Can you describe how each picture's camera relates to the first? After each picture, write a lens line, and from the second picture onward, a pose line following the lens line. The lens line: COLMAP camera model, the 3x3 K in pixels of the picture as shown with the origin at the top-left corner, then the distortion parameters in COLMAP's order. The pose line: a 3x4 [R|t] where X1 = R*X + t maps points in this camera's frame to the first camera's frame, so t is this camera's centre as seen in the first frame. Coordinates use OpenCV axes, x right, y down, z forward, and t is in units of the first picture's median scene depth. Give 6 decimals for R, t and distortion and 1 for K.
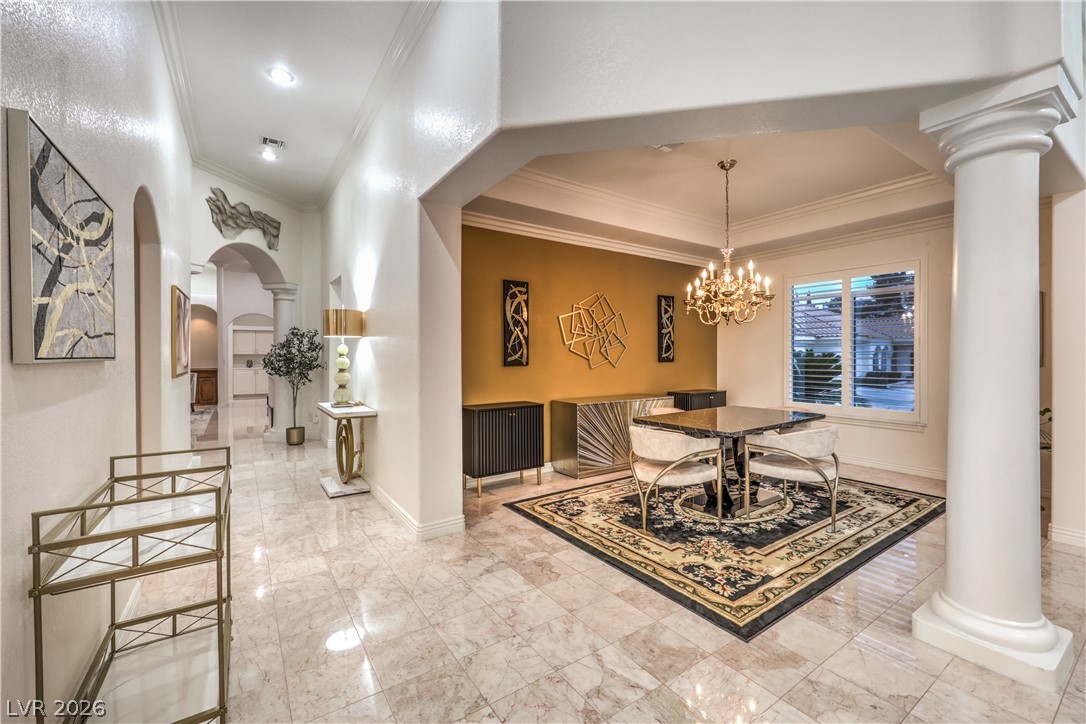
lens RADIAL K [[449.4, 0, 563.2], [0, 449.4, 359.1], [0, 0, 1]] dist [-0.003256, 0.001595]
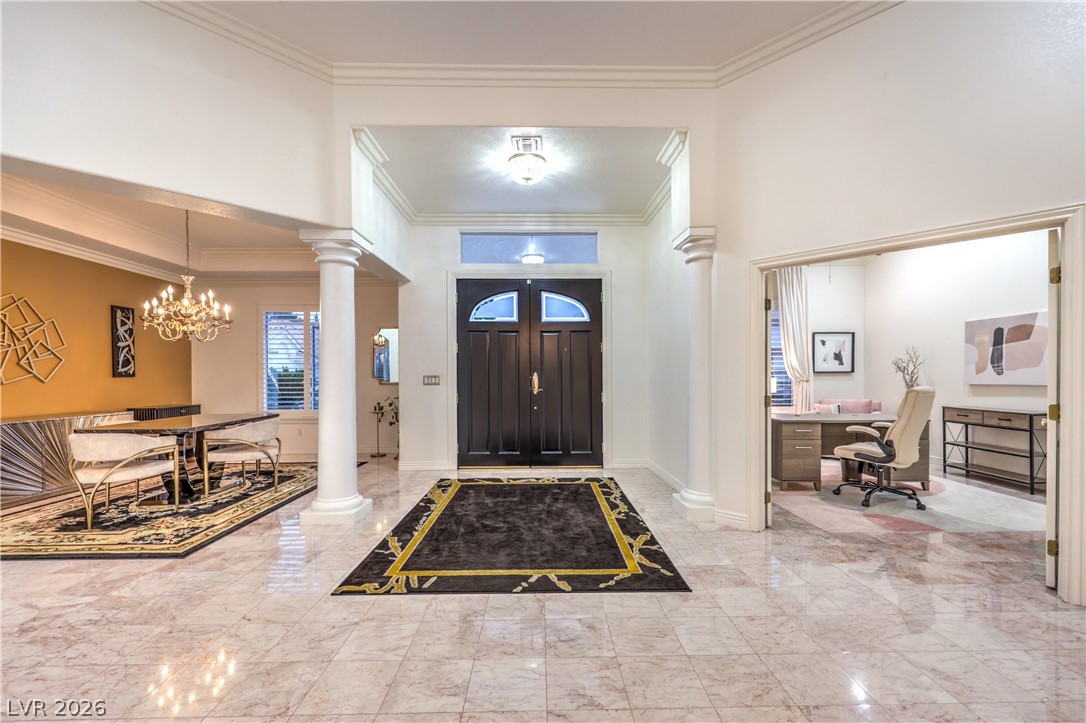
lens RADIAL K [[449.4, 0, 538.7], [0, 449.4, 377.3], [0, 0, 1]] dist [-0.003256, 0.001595]
pose [[0.578028, -0.005821, 0.815996, -0.063420], [0.009760, 0.999952, 0.000220, 0.026313], [-0.815958, 0.007837, 0.578058, -0.444669]]
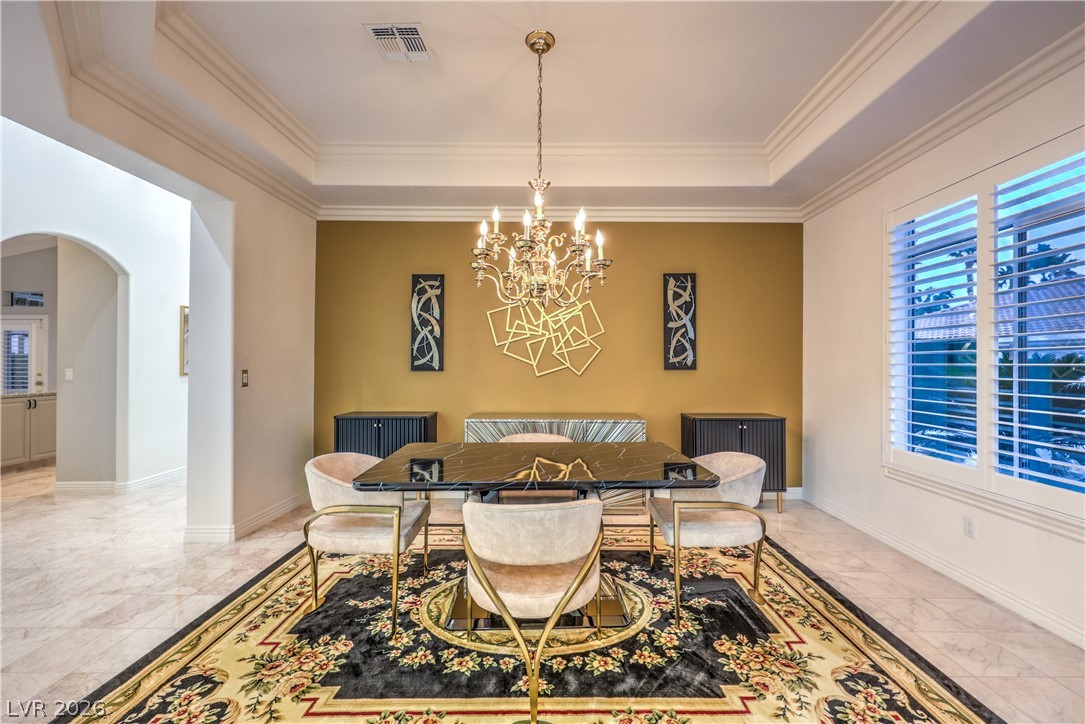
lens RADIAL K [[449.0, 0, 546.1], [0, 449.0, 362.8], [0, 0, 1]] dist [-0.003256, 0.001595]
pose [[0.816537, 0.007554, -0.577244, 0.798307], [-0.009005, 0.999959, 0.000348, -0.004098], [0.577223, 0.004914, 0.816572, 0.559596]]
